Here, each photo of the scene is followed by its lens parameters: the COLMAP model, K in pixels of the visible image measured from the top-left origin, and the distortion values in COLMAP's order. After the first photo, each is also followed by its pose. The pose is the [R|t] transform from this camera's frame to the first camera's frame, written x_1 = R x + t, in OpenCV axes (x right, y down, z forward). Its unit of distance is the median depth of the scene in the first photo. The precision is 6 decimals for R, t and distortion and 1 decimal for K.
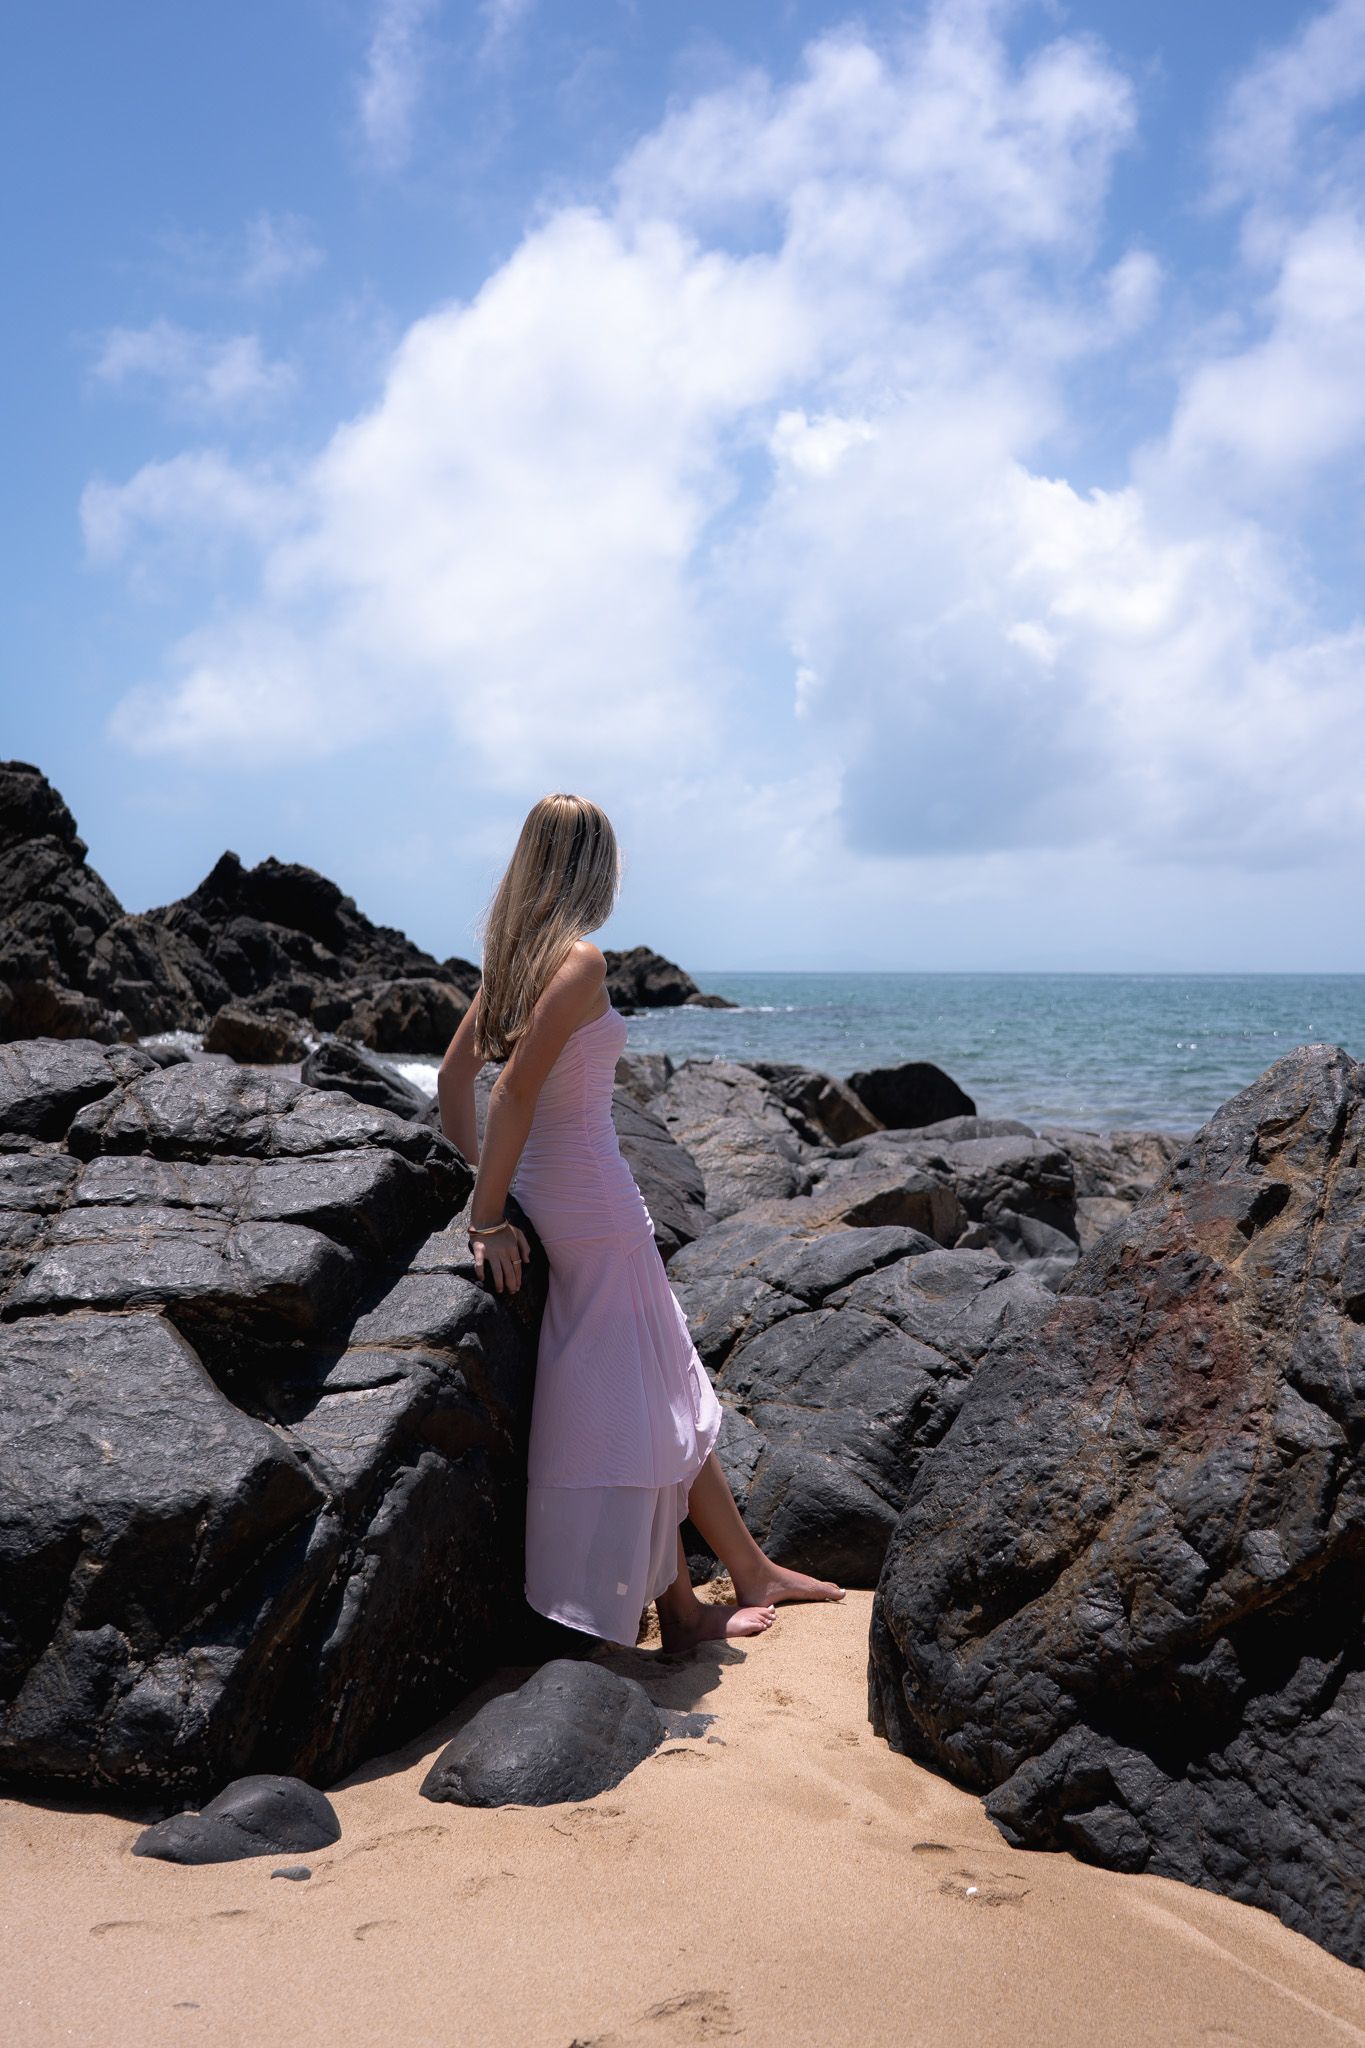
lens RADIAL K [[1948.0, 0, 683.0], [0, 1948.0, 1019.2], [0, 0, 1]] dist [-0.003564, 0.000000]
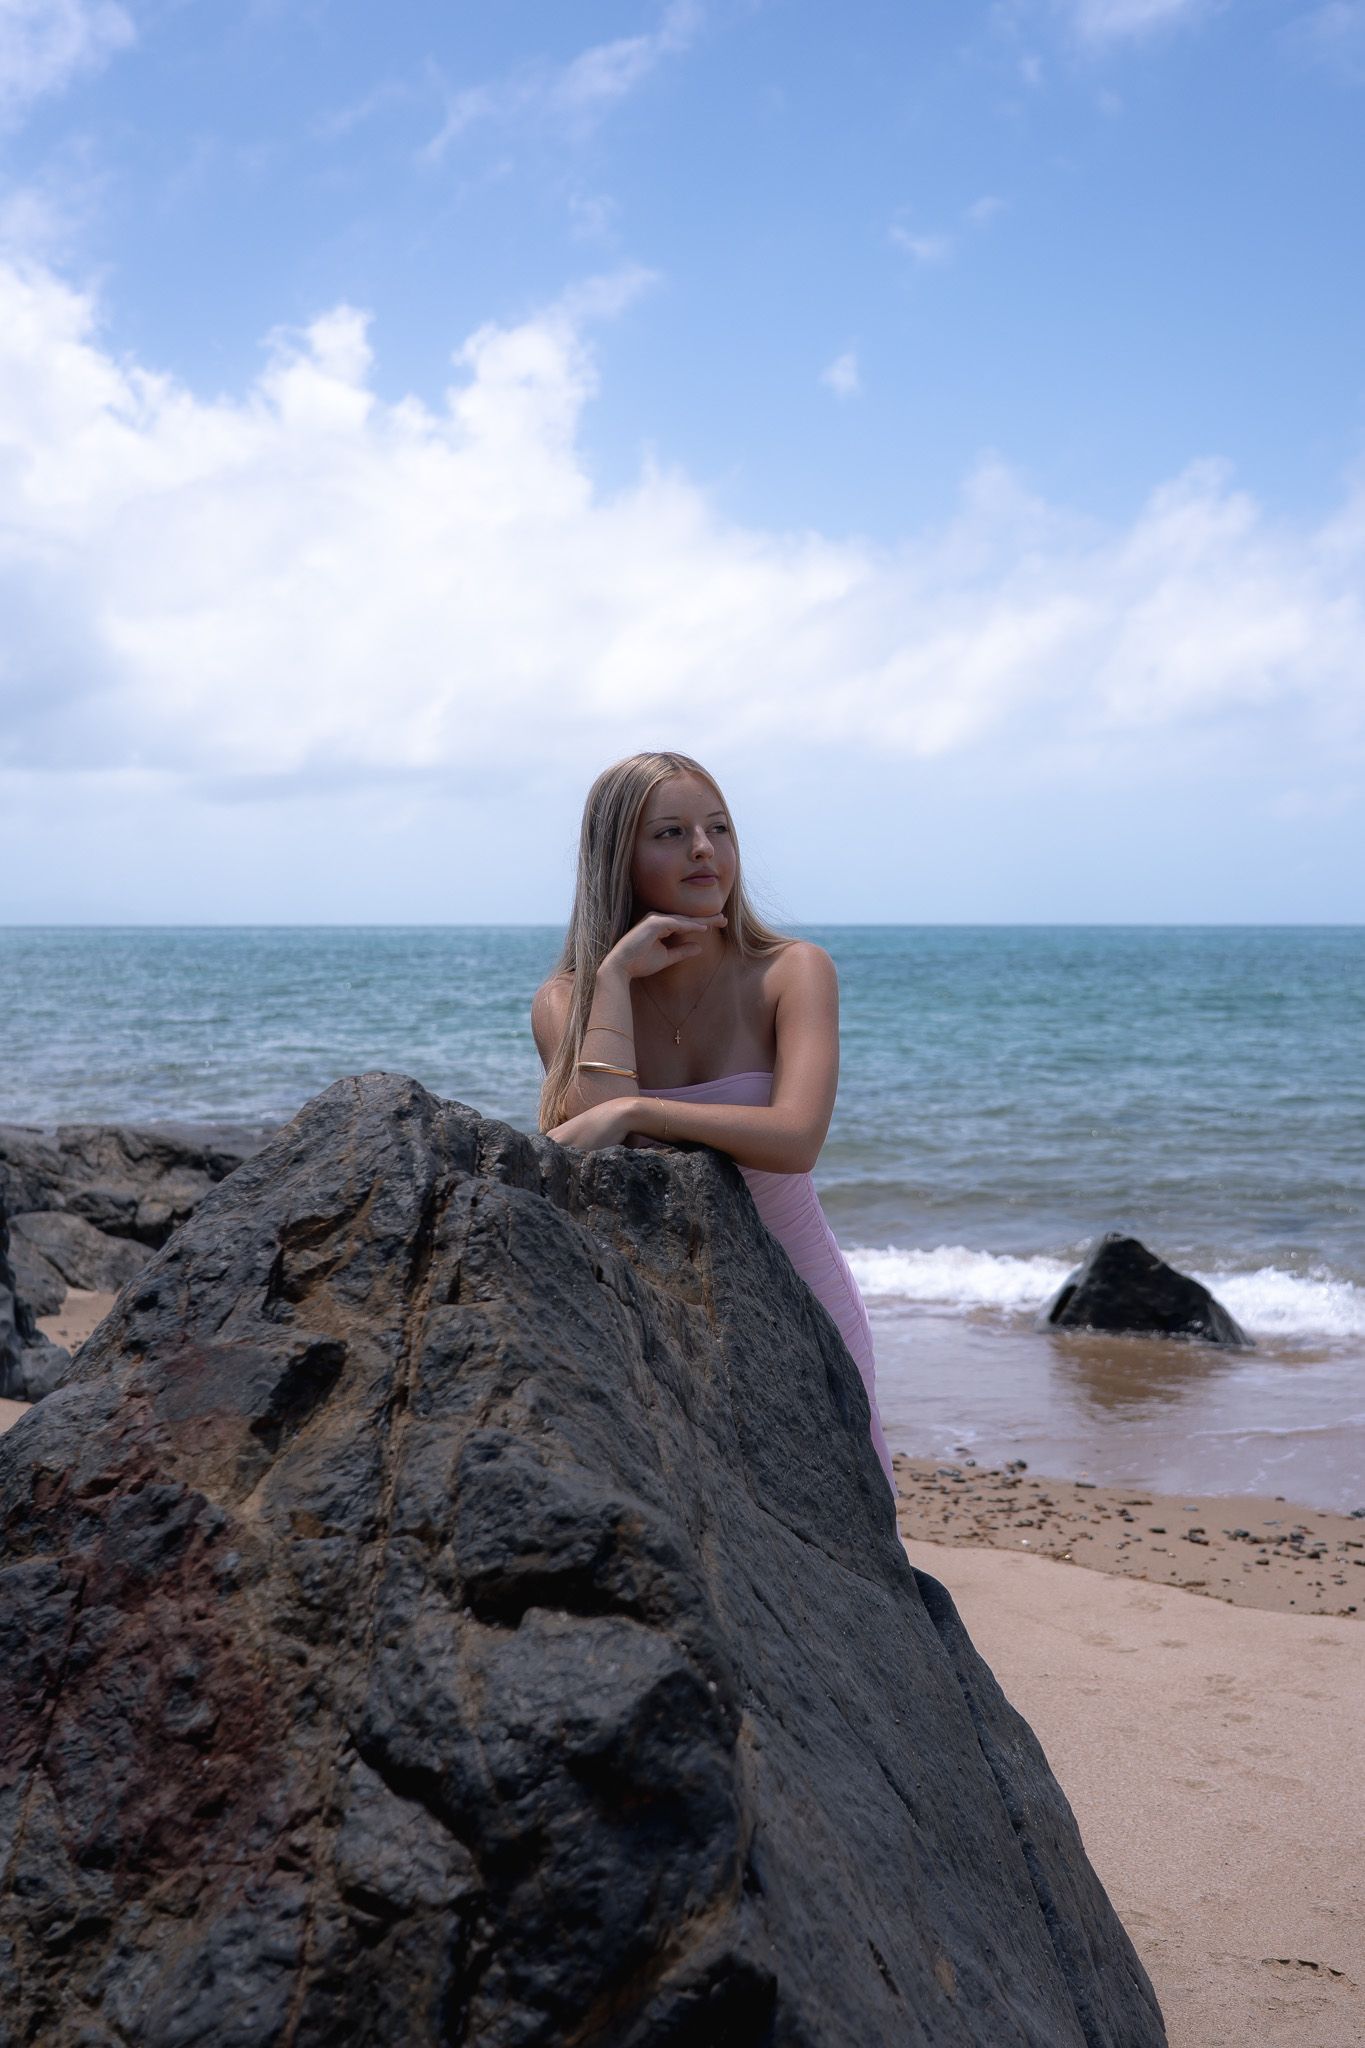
lens RADIAL K [[1891.8, 0, 682.2], [0, 1891.8, 1020.6], [0, 0, 1]] dist [0.022941, 0.000000]
pose [[0.864195, -0.031856, 0.502148, 0.130980], [0.017091, 0.999276, 0.033979, -0.022145], [-0.502867, -0.020782, 0.864114, 0.499915]]
